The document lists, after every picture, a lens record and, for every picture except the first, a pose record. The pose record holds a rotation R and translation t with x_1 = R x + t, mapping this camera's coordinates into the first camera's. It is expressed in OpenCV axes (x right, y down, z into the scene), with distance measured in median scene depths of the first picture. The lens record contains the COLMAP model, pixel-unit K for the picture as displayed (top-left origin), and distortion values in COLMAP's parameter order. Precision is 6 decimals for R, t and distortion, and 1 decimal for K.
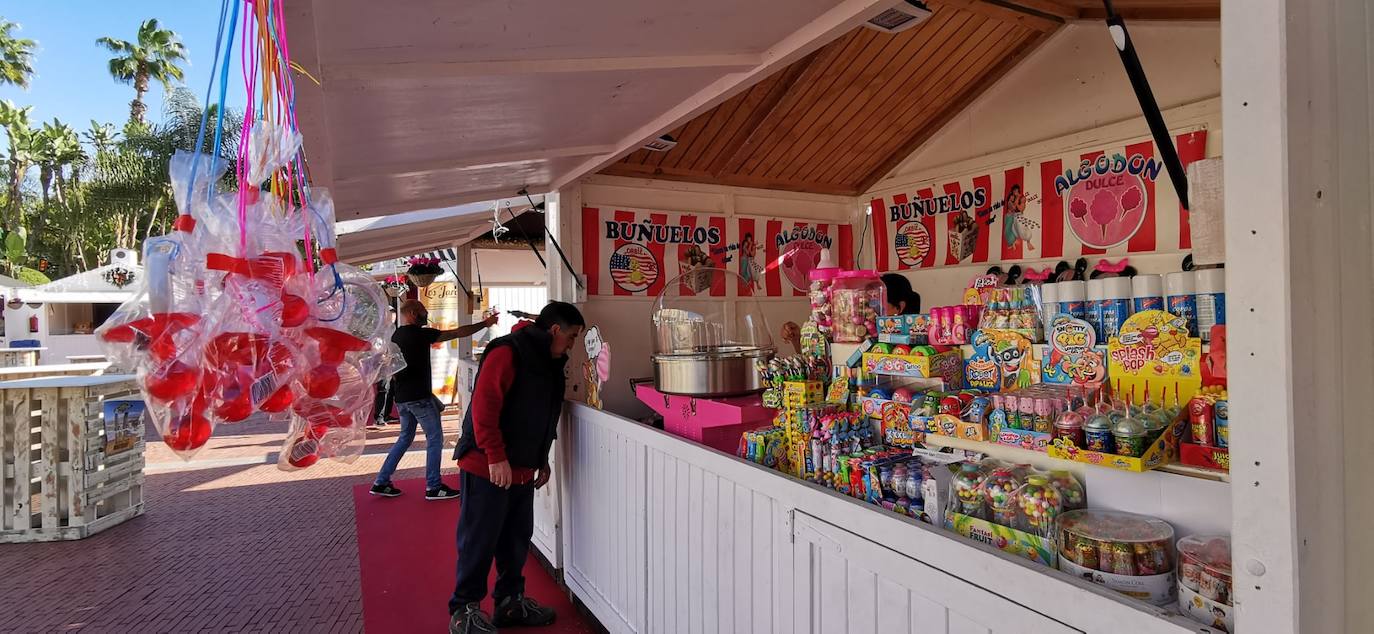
lens RADIAL K [[649.8, 0, 690.5], [0, 649.8, 313.4], [0, 0, 1]] dist [-0.002690, 0.014787]
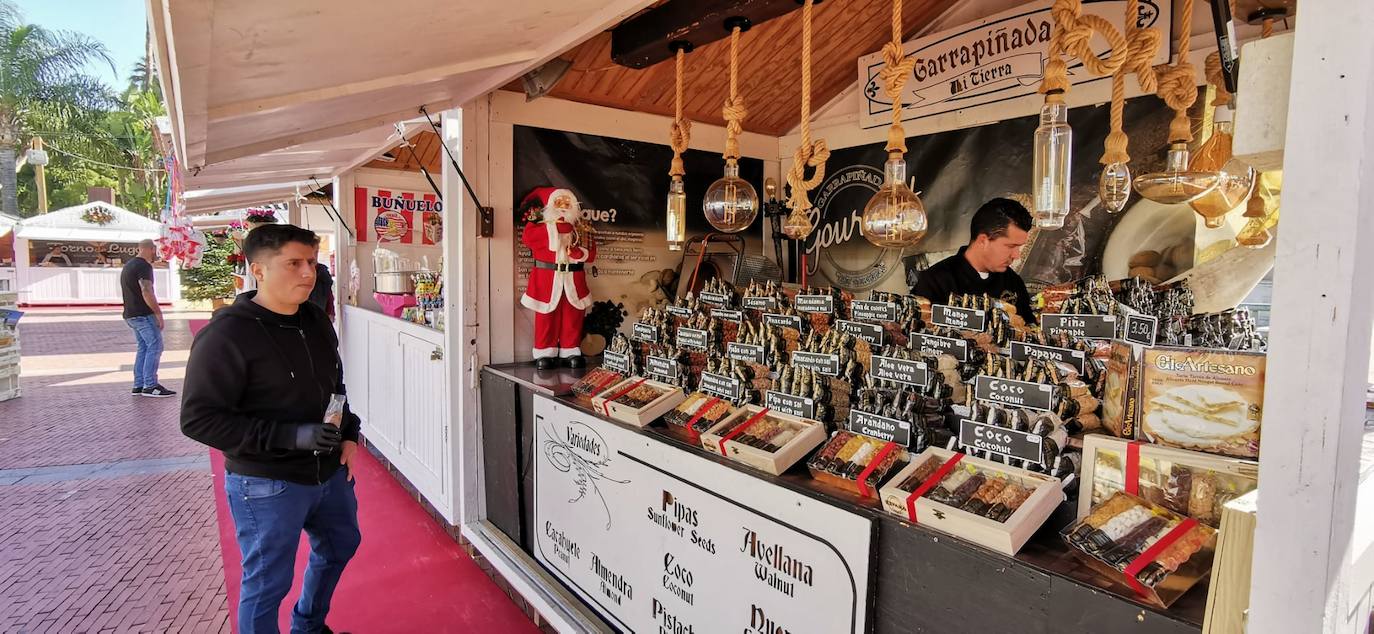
lens RADIAL K [[649.8, 0, 690.5], [0, 649.8, 313.4], [0, 0, 1]] dist [-0.002690, 0.014787]
pose [[0.985751, 0.016752, 0.167375, 0.380186], [-0.027884, 0.997536, 0.064383, 0.022386], [-0.165884, -0.068133, 0.983789, -0.732181]]
